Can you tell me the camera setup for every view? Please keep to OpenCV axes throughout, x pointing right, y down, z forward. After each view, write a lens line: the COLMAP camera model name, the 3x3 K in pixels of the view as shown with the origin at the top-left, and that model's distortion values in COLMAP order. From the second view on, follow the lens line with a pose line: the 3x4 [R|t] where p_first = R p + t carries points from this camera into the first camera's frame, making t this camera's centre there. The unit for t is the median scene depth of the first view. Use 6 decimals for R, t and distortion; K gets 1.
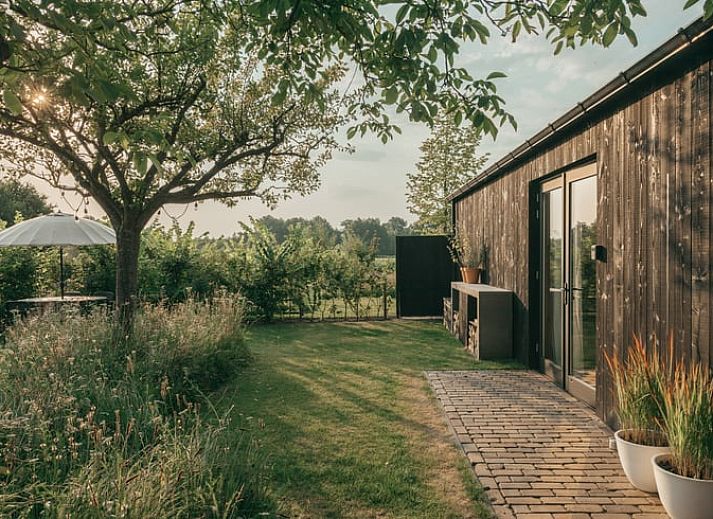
lens RADIAL K [[532.0, 0, 357.1], [0, 532.0, 261.2], [0, 0, 1]] dist [-0.028650, -0.004097]
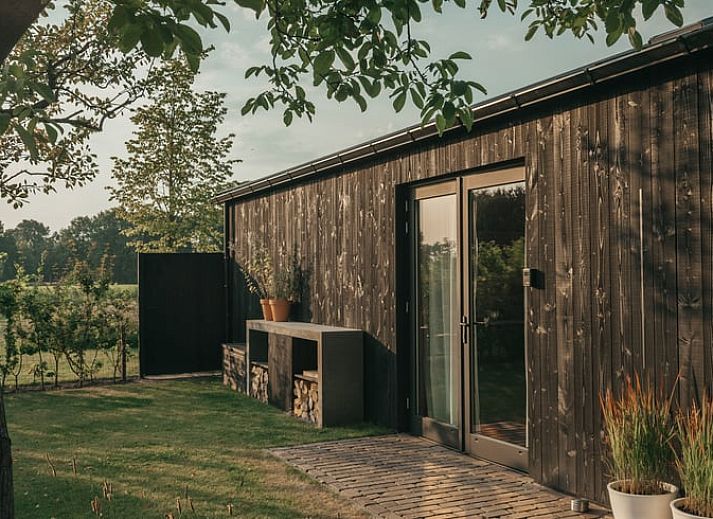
lens RADIAL K [[804.0, 0, 356.4], [0, 804.0, 258.2], [0, 0, 1]] dist [-0.022735, 0.000000]
pose [[0.894344, 0.009806, 0.447273, -0.337119], [0.008586, 0.999199, -0.039076, 0.000536], [-0.447298, 0.038788, 0.893543, -0.001016]]
